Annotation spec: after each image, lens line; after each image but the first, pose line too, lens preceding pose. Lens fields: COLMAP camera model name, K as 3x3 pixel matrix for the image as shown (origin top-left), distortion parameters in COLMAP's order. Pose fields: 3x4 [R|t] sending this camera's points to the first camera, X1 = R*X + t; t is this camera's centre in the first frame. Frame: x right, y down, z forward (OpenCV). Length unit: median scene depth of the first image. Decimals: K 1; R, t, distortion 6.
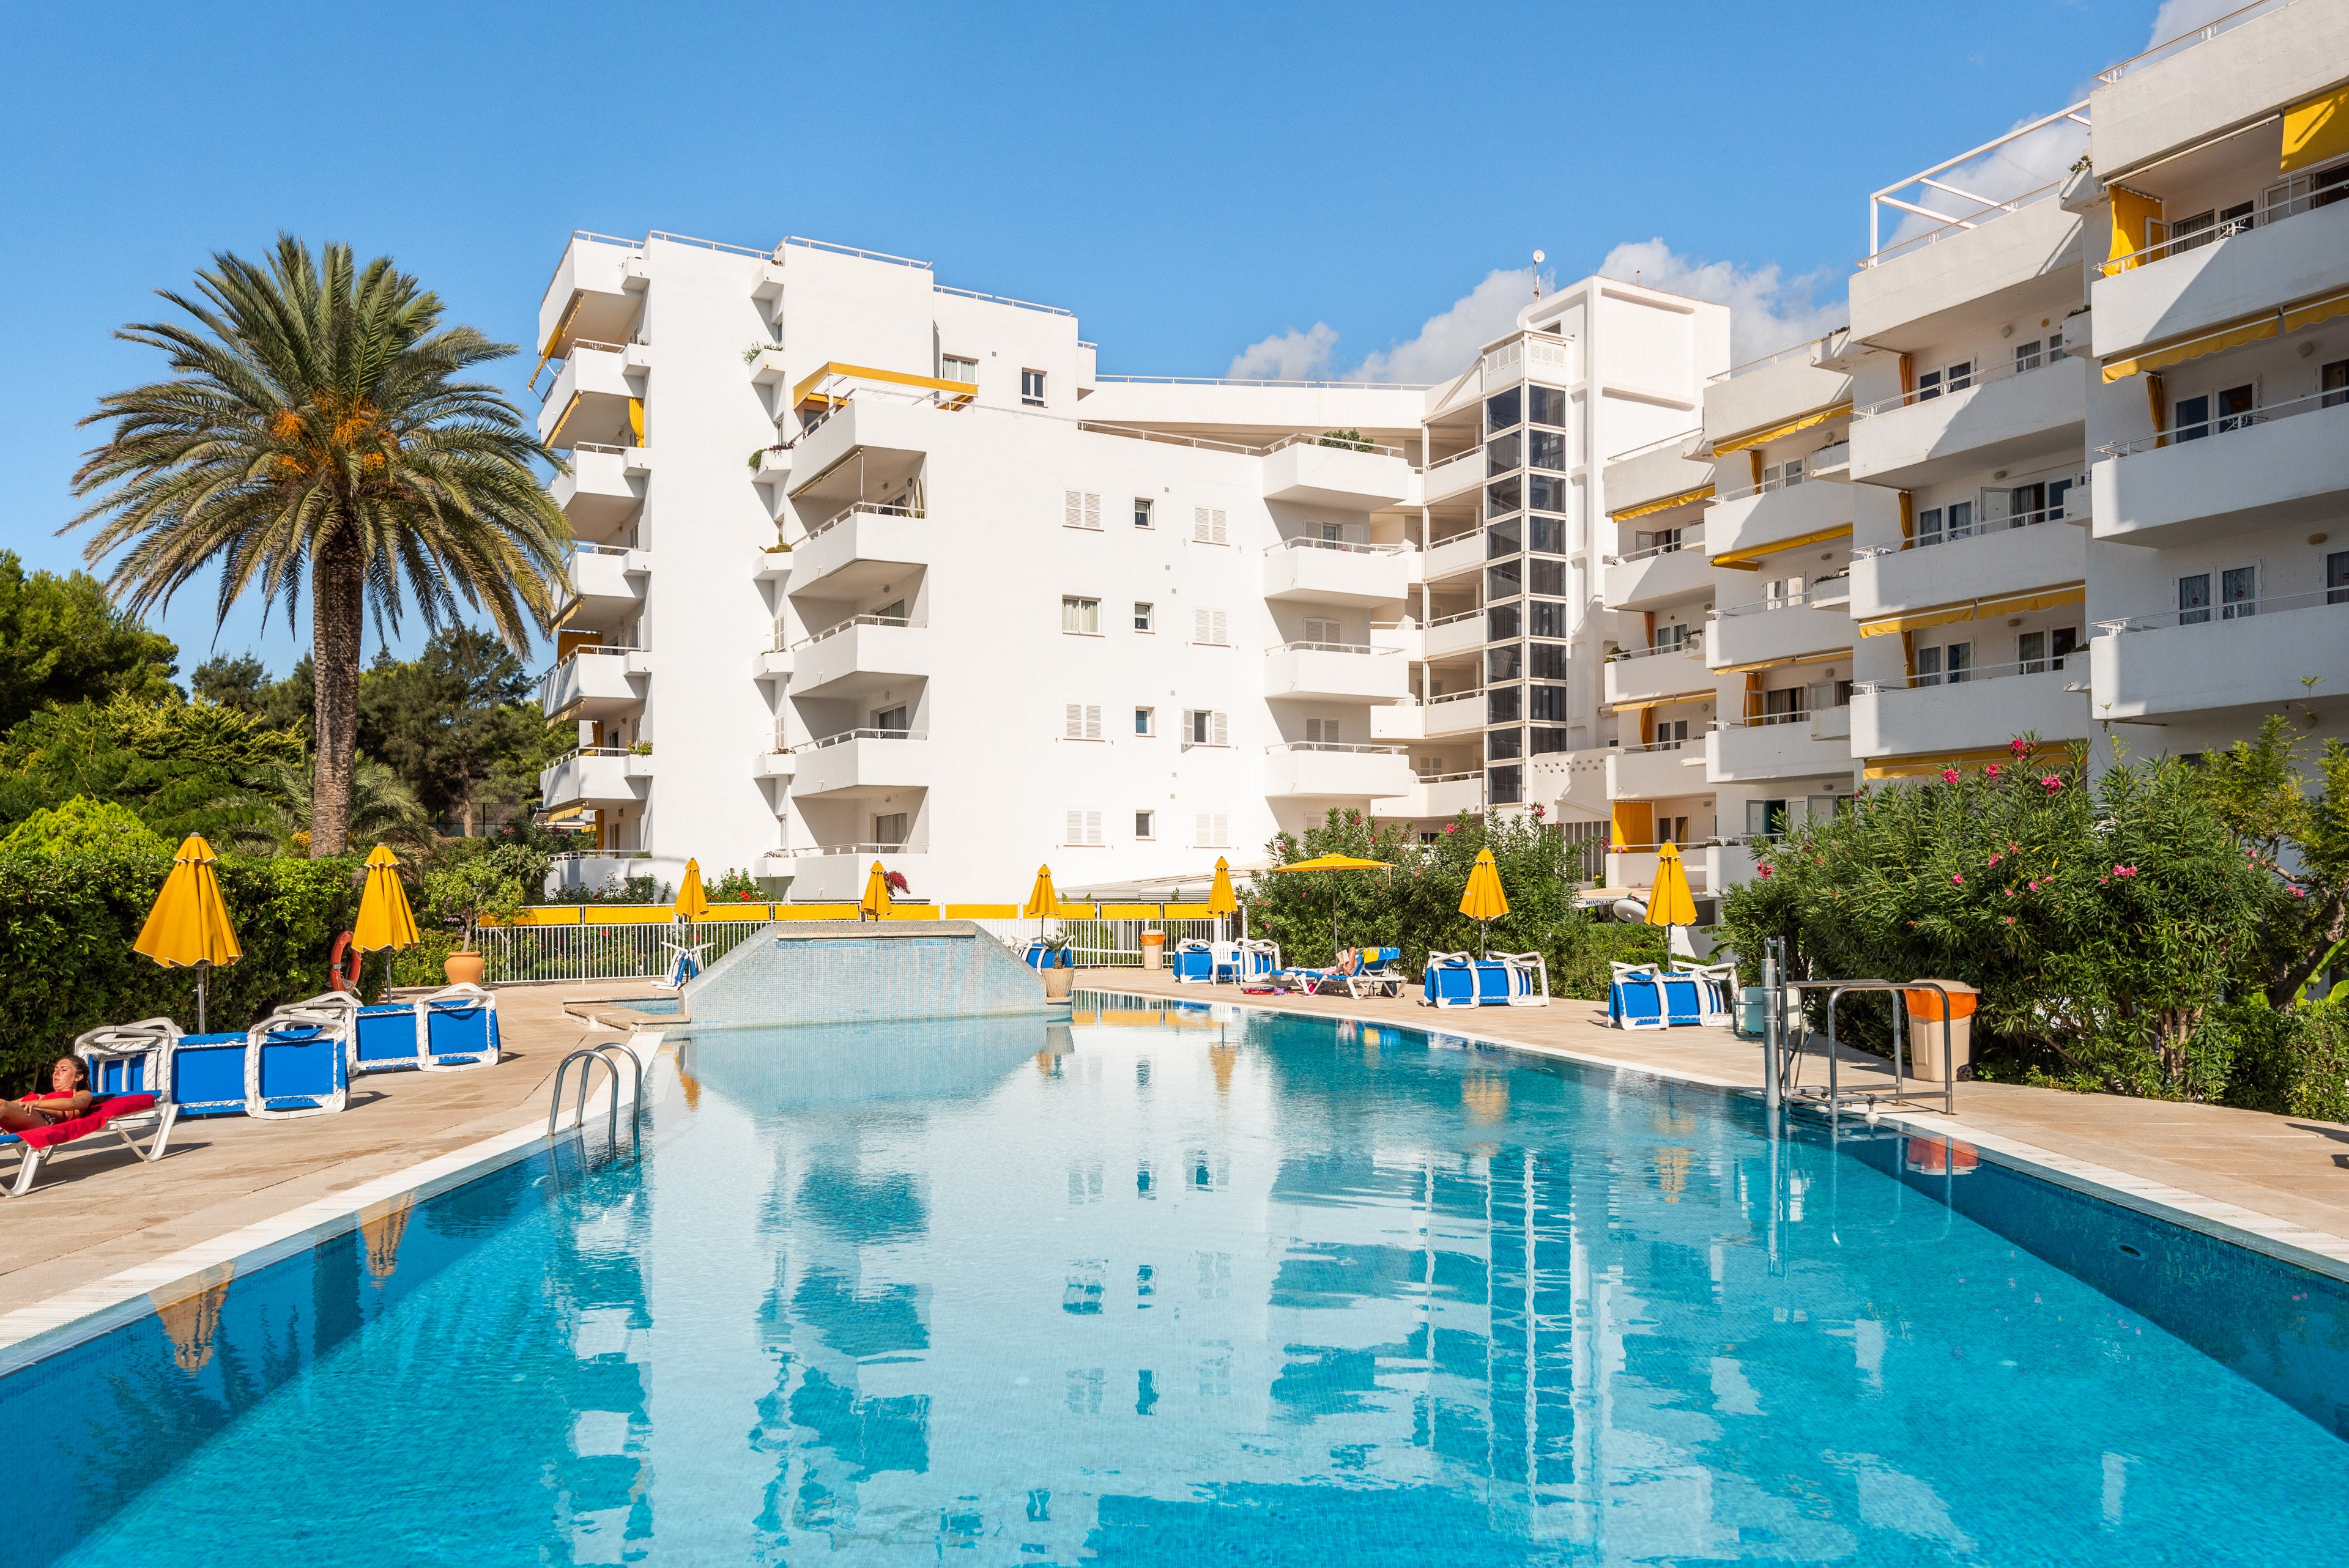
lens RADIAL K [[1636.0, 0, 1165.4], [0, 1636.0, 866.3], [0, 0, 1]] dist [0.033926, -0.007630]
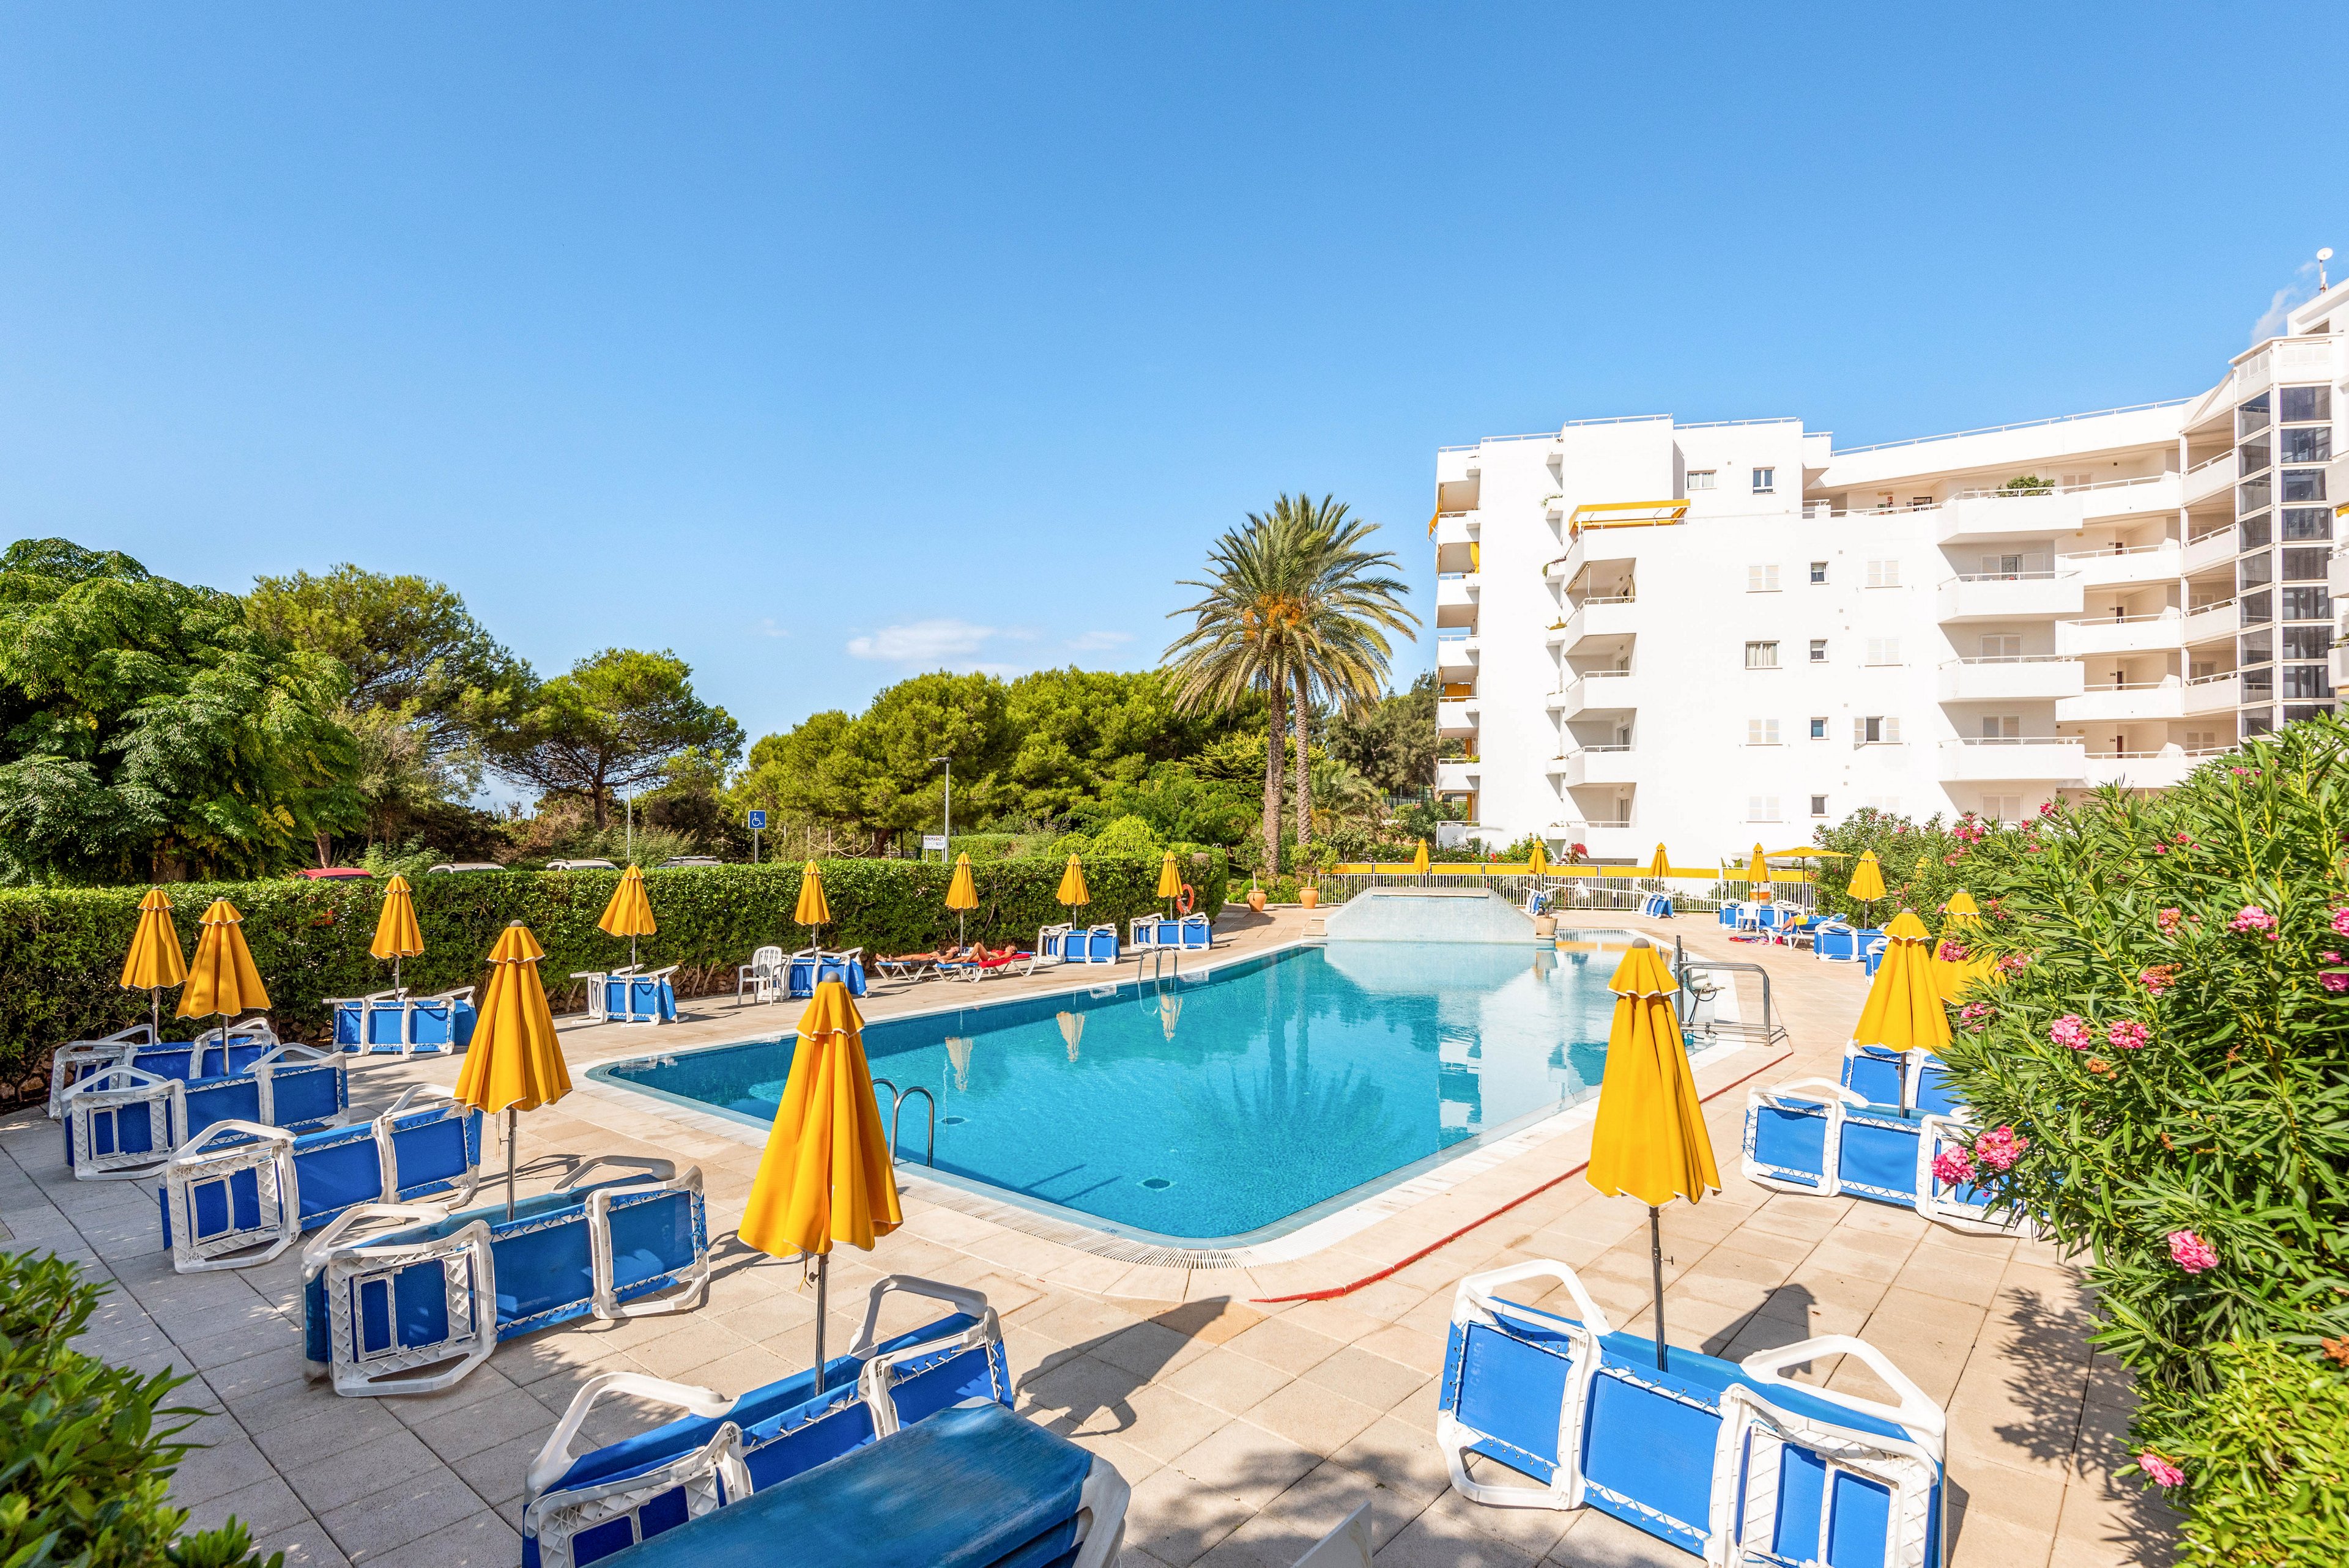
lens RADIAL K [[1243.4, 0, 1158.8], [0, 1243.4, 776.5], [0, 0, 1]] dist [0.005973, -0.000318]
pose [[0.750691, -0.017199, -0.660429, 0.249525], [0.005440, 0.999788, -0.019853, -0.031086], [0.660631, 0.011310, 0.750626, -0.120859]]
